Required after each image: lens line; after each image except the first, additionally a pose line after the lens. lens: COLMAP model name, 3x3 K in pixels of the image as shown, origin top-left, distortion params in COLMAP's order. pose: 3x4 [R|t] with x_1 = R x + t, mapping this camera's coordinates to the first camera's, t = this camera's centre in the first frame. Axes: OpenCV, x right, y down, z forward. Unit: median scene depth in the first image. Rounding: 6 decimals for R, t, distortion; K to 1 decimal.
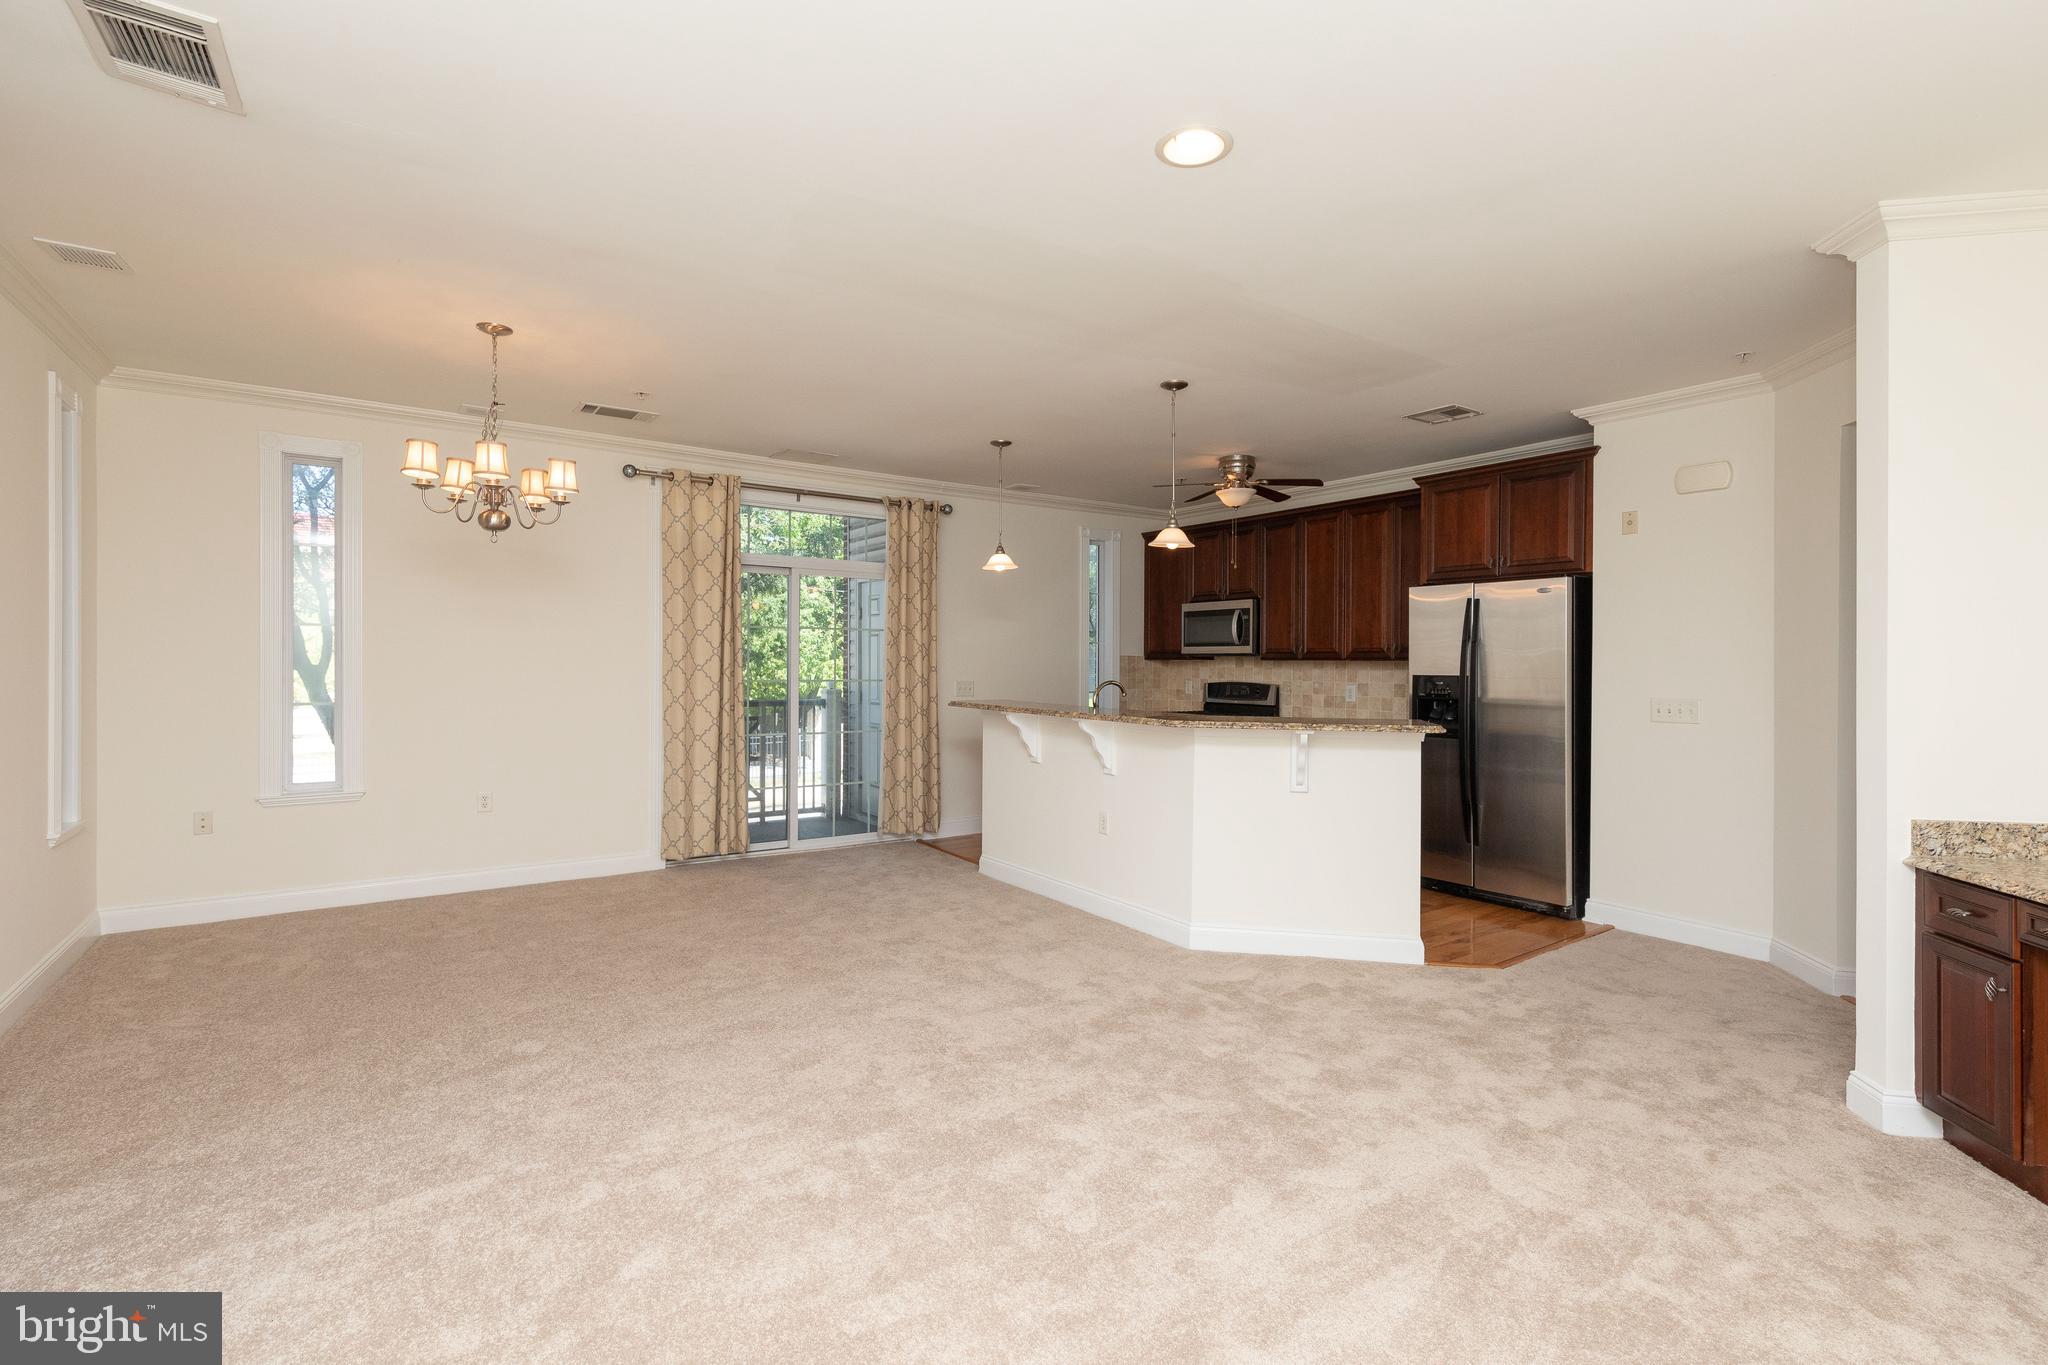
lens RADIAL K [[950.1, 0, 1024.1], [0, 950.1, 670.3], [0, 0, 1]] dist [0.008282, -0.000603]
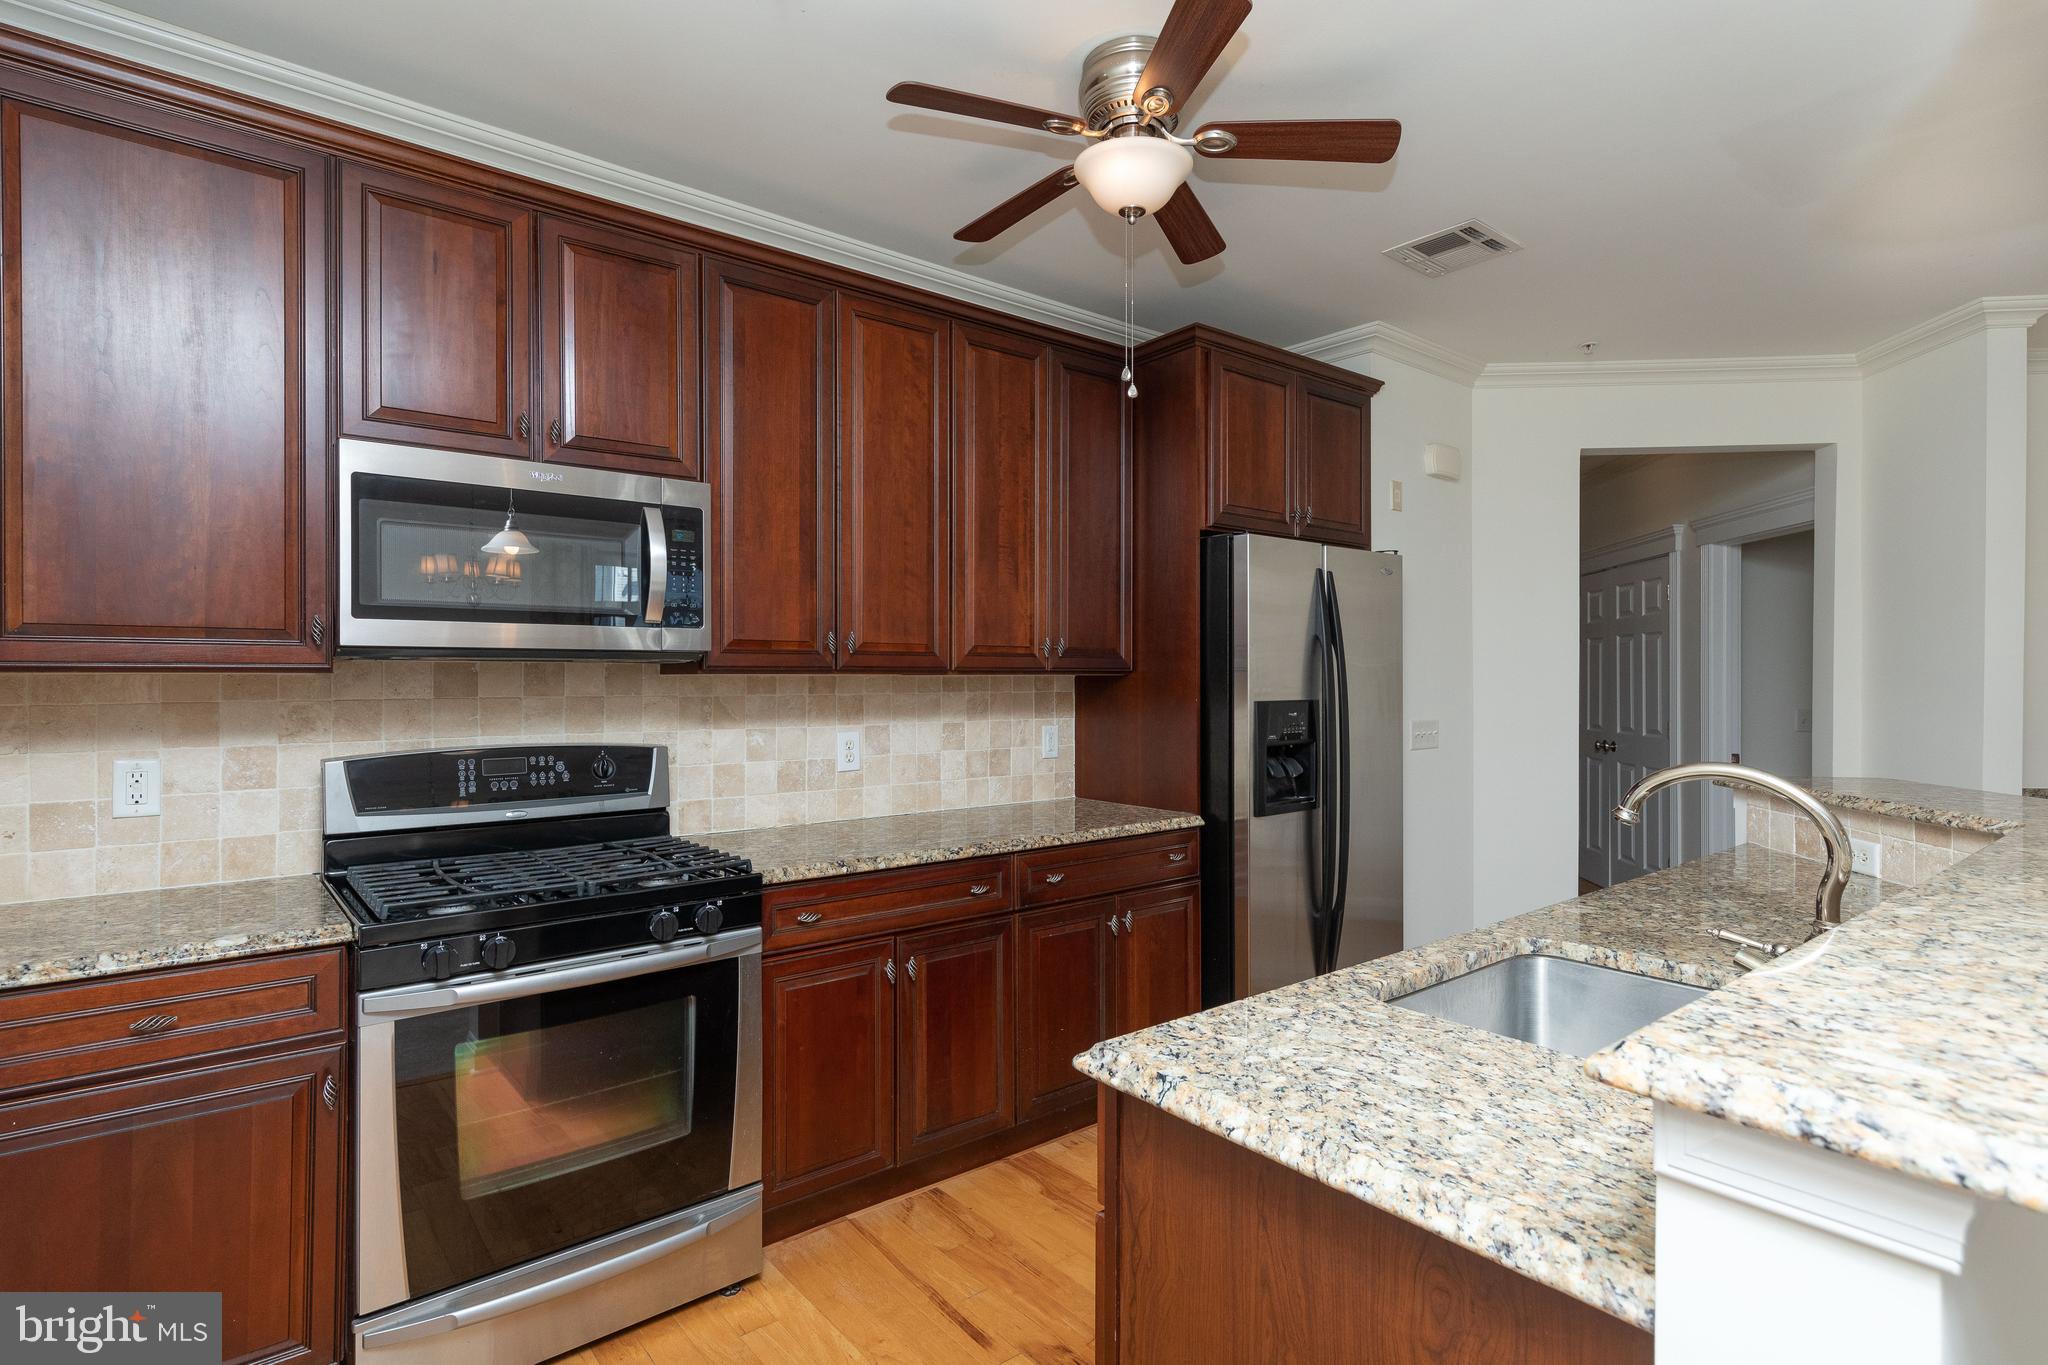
lens RADIAL K [[1034.3, 0, 1088.6], [0, 1034.3, 679.3], [0, 0, 1]] dist [0.005397, 0.000319]
pose [[-0.101023, -0.009214, 0.994841, -0.146790], [0.009572, 0.999902, 0.010233, -0.013275], [-0.994838, 0.010557, -0.100924, 1.091872]]
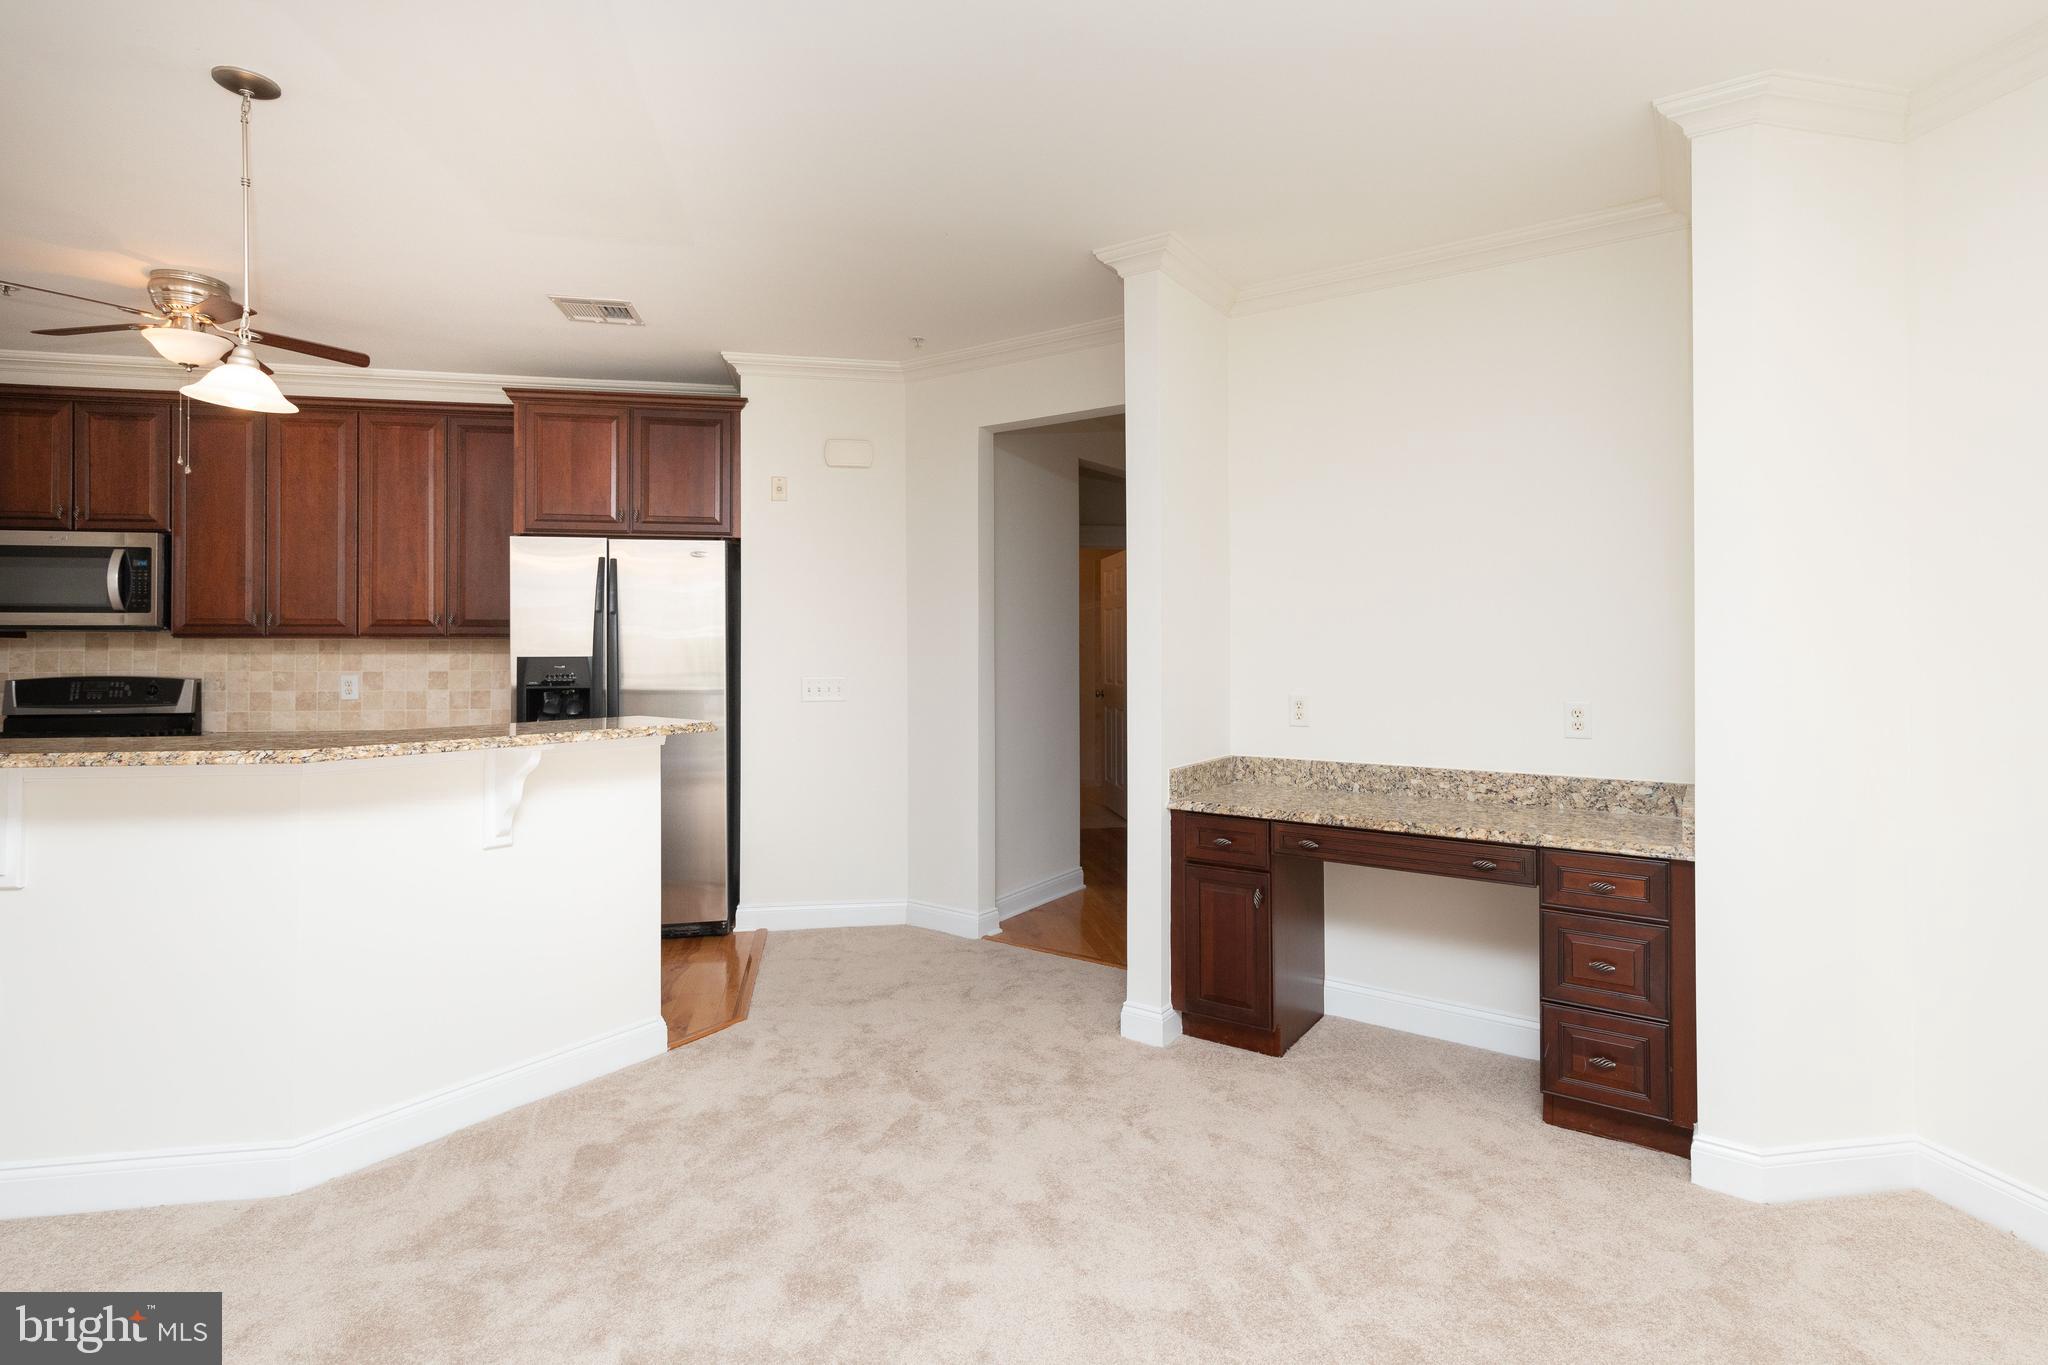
lens RADIAL K [[983.2, 0, 1029.6], [0, 983.2, 643.5], [0, 0, 1]] dist [0.007807, -0.002154]
pose [[0.409407, -0.000067, 0.912352, -0.113636], [0.011881, 0.999916, -0.005258, 0.003073], [-0.912275, 0.012992, 0.409373, 0.315844]]
